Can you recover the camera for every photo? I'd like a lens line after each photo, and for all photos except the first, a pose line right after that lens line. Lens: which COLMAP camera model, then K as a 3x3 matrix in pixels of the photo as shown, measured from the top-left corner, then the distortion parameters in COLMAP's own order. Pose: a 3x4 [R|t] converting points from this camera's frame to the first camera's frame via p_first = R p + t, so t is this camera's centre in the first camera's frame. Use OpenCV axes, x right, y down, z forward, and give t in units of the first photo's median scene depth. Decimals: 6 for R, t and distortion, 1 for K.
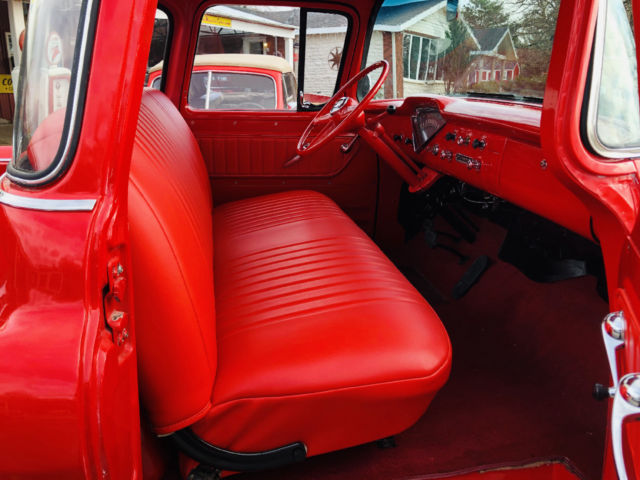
lens RADIAL K [[519.9, 0, 320.0], [0, 519.9, 240.0], [0, 0, 1]] dist [0.001681, -0.003674]
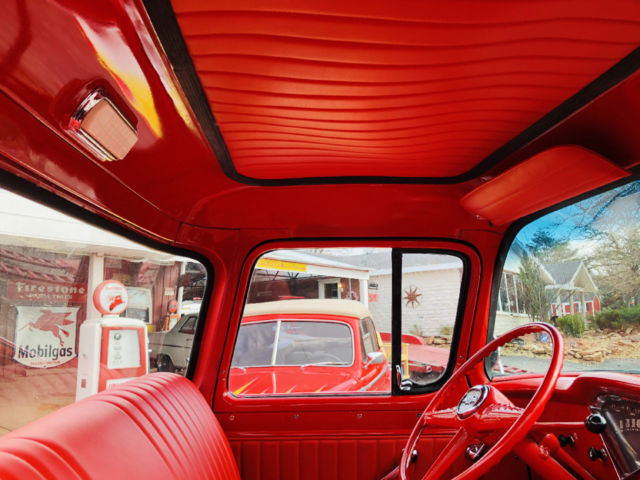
lens RADIAL K [[519.9, 0, 320.0], [0, 519.9, 240.0], [0, 0, 1]] dist [0.001681, -0.003674]
pose [[0.990349, -0.044535, -0.131243, -0.039023], [-0.016192, 0.903300, -0.428704, -0.138714], [0.137644, 0.426692, 0.893861, 0.317467]]
